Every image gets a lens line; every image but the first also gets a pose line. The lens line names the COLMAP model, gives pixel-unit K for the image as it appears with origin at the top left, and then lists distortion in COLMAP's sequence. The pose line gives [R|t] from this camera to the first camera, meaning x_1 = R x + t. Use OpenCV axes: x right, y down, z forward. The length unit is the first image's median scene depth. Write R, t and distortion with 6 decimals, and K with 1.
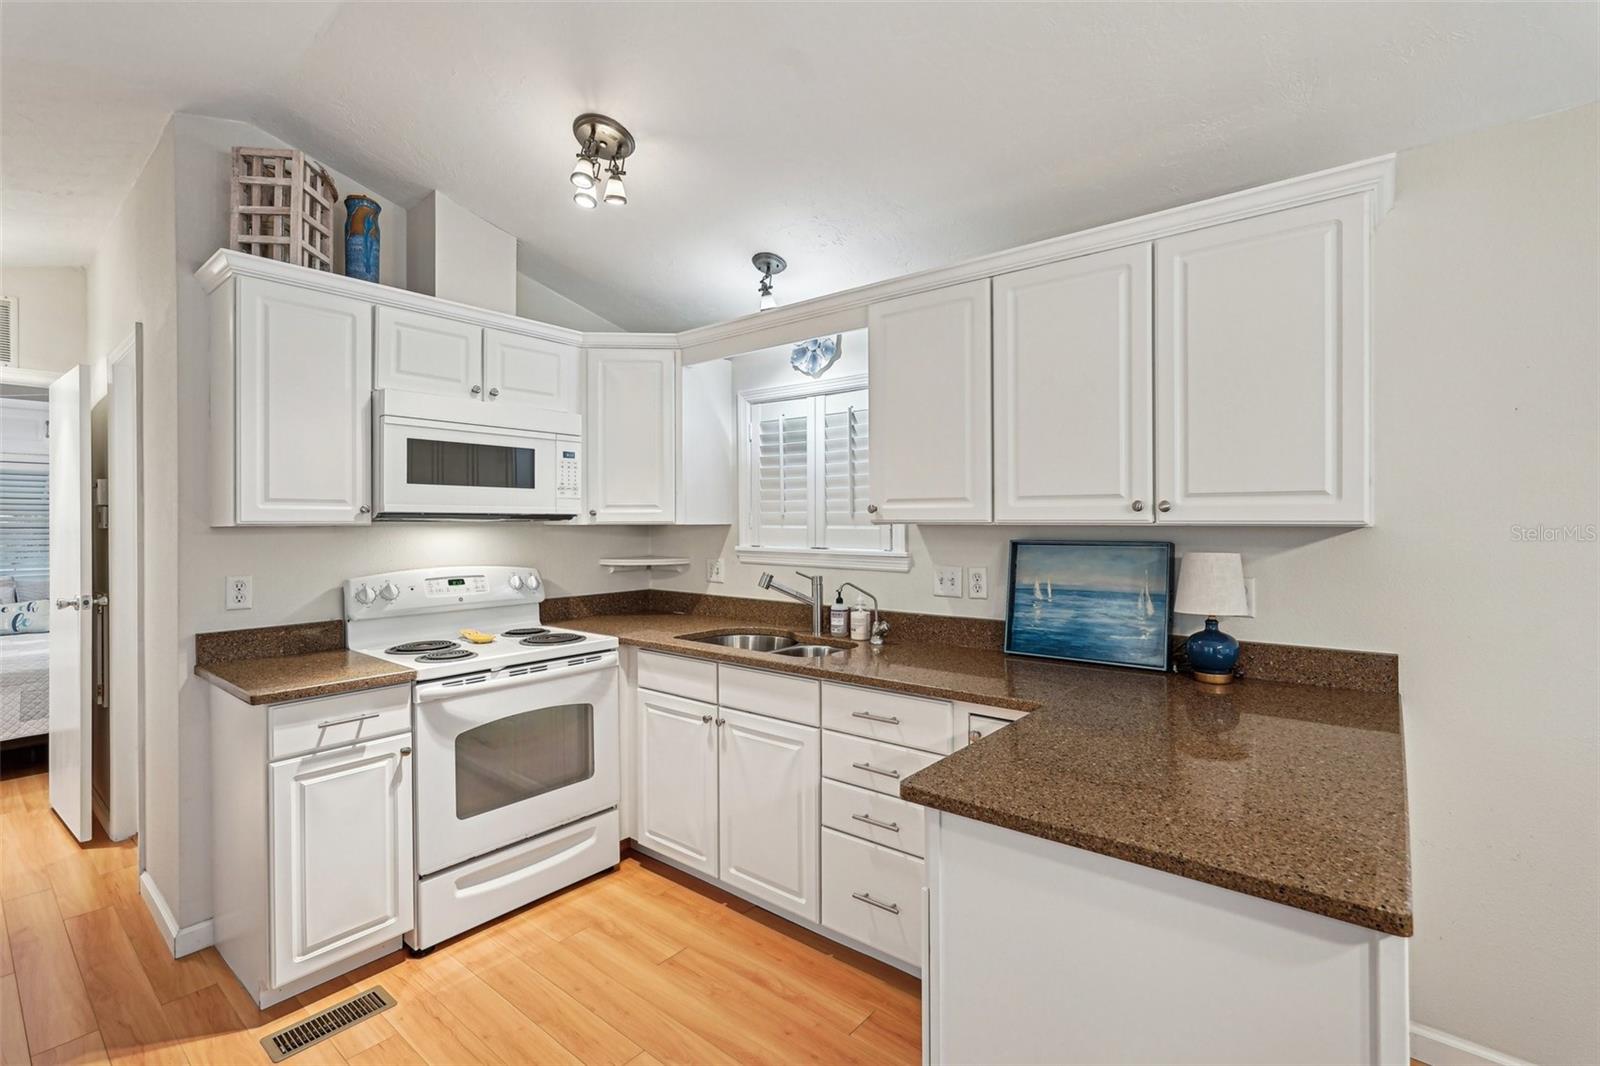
lens RADIAL K [[722.3, 0, 803.7], [0, 722.3, 518.3], [0, 0, 1]] dist [-0.007684, 0.005281]
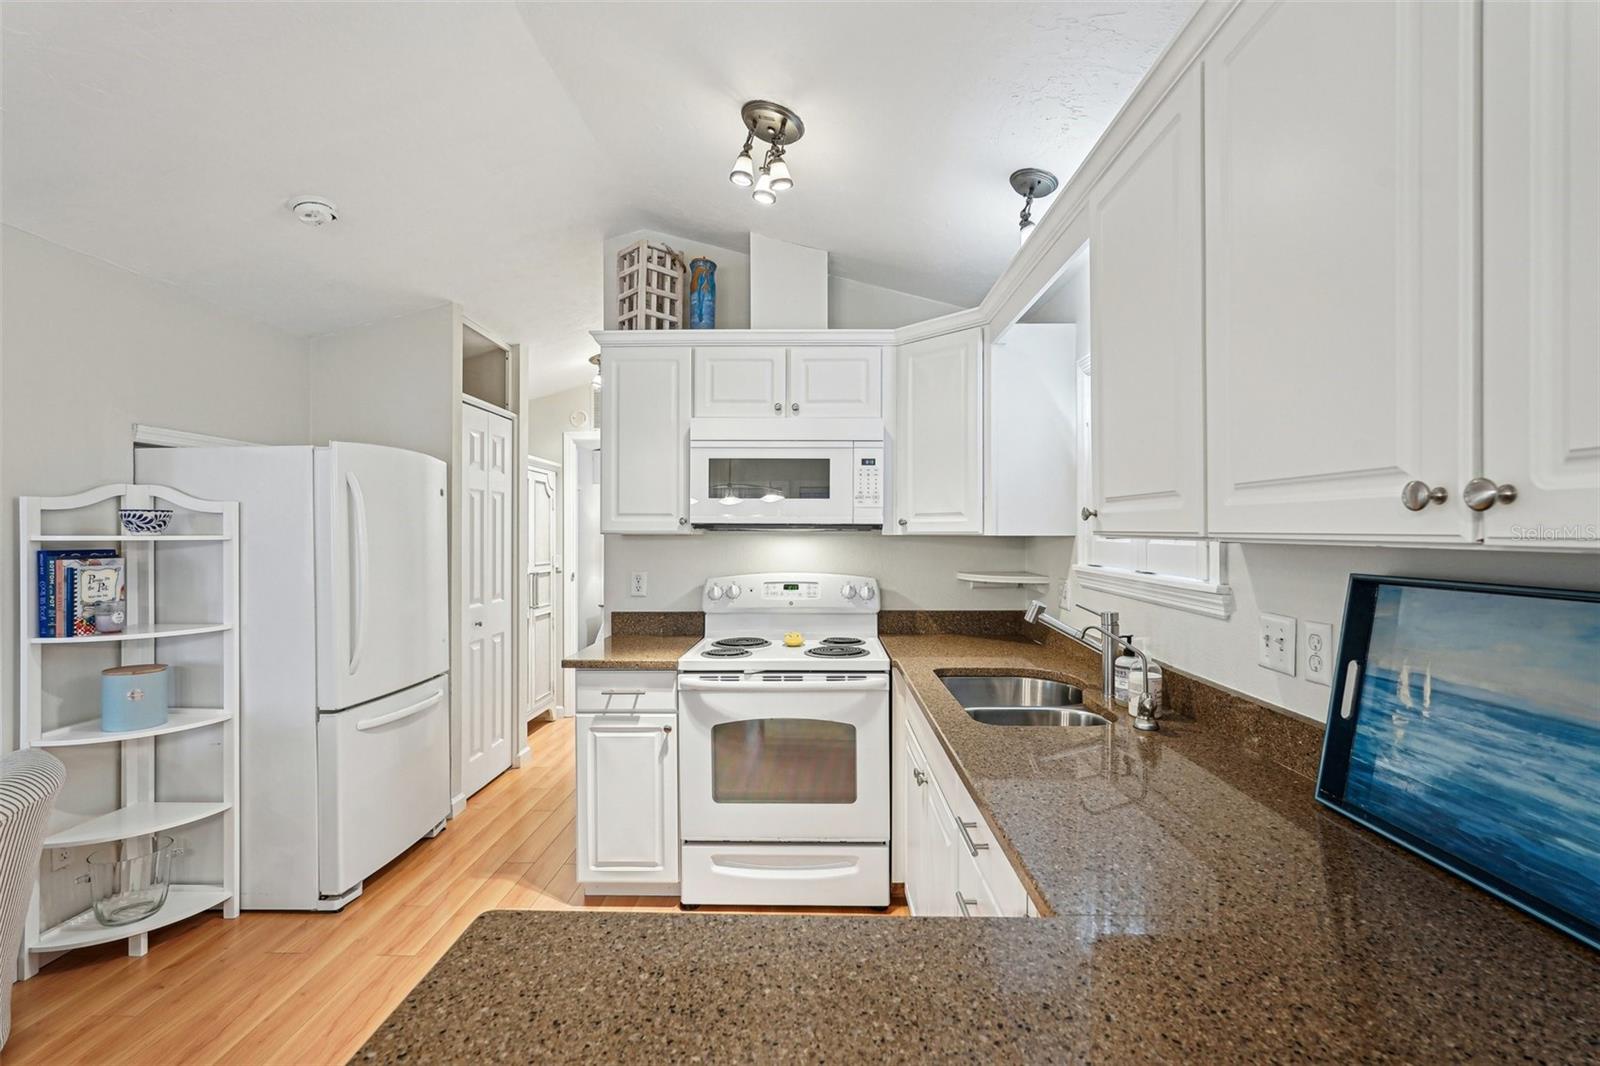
lens RADIAL K [[722.3, 0, 797.0], [0, 722.3, 535.4], [0, 0, 1]] dist [-0.007684, 0.005281]
pose [[0.610018, 0.008256, -0.792344, 0.407019], [0.002688, 0.999918, 0.012489, -0.002927], [0.792383, -0.009748, 0.609946, 0.372651]]
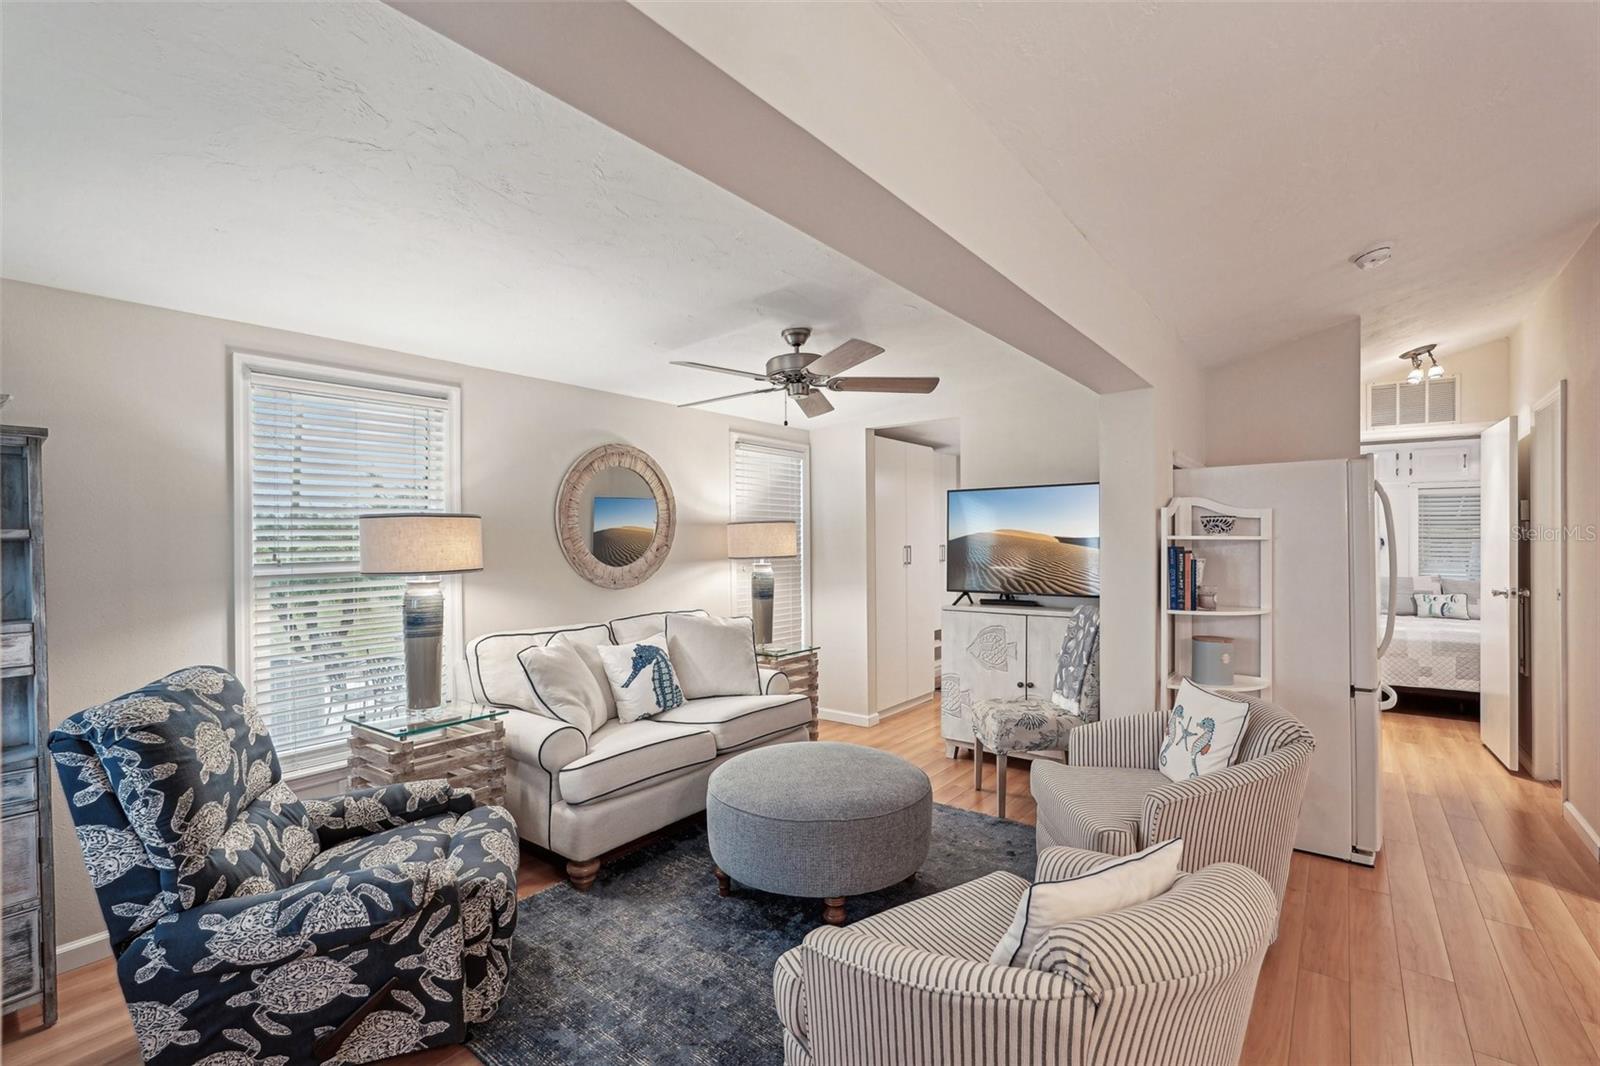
lens RADIAL K [[722.3, 0, 785.3], [0, 722.3, 541.7], [0, 0, 1]] dist [-0.007684, 0.005281]
pose [[0.034060, 0.010106, -0.999369, 0.336480], [0.006084, 0.999928, 0.010319, -0.000759], [0.999401, -0.006431, 0.033996, -0.455230]]
